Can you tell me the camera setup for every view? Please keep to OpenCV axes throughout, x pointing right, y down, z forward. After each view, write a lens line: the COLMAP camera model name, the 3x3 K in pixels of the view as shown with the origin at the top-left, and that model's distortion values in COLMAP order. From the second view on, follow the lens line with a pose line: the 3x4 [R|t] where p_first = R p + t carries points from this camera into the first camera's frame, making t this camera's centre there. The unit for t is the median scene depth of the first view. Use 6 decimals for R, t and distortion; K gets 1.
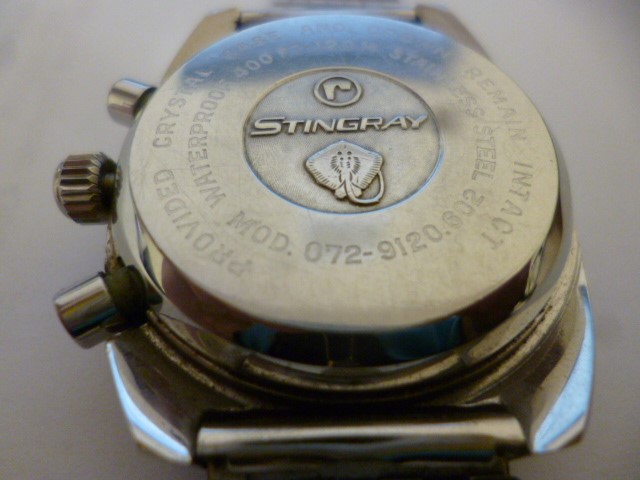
lens RADIAL K [[458.6, 0, 304.1], [0, 458.6, 241.7], [0, 0, 1]] dist [-0.006065, 0.008632]
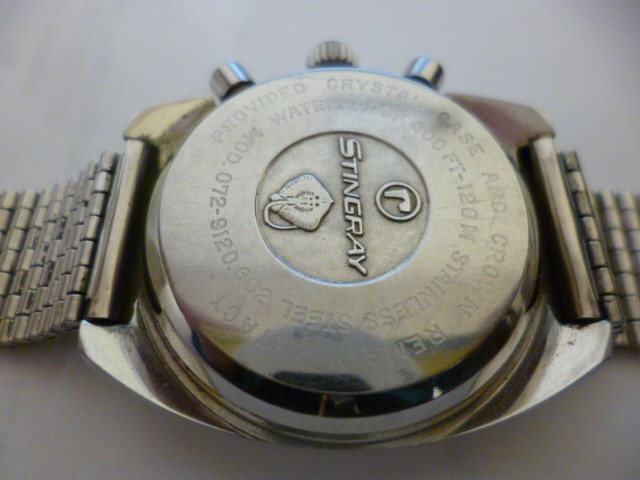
lens RADIAL K [[458.6, 0, 319.1], [0, 458.6, 240.3], [0, 0, 1]] dist [-0.006065, 0.008632]
pose [[-0.019583, 0.900982, -0.433415, 0.718543], [-0.837560, 0.221950, 0.499231, -0.794987], [0.545995, 0.372787, 0.750280, 0.161777]]
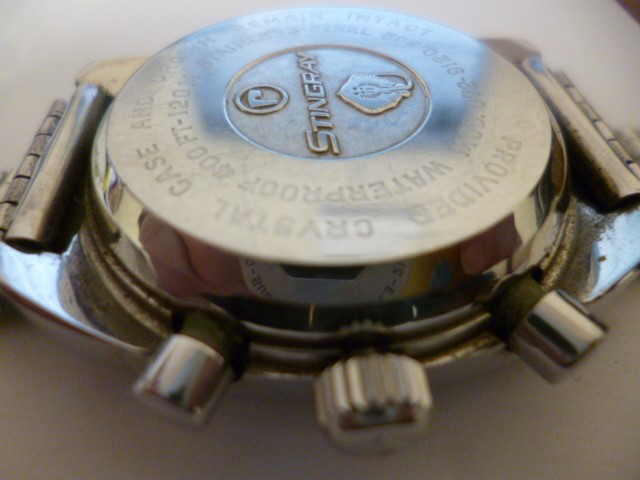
lens RADIAL K [[458.6, 0, 320.2], [0, 458.6, 241.8], [0, 0, 1]] dist [-0.006065, 0.008632]
pose [[-0.073802, -0.755196, 0.651331, -0.855808], [0.846621, 0.297722, 0.441129, -0.634110], [-0.527054, 0.583987, 0.617392, 0.633289]]
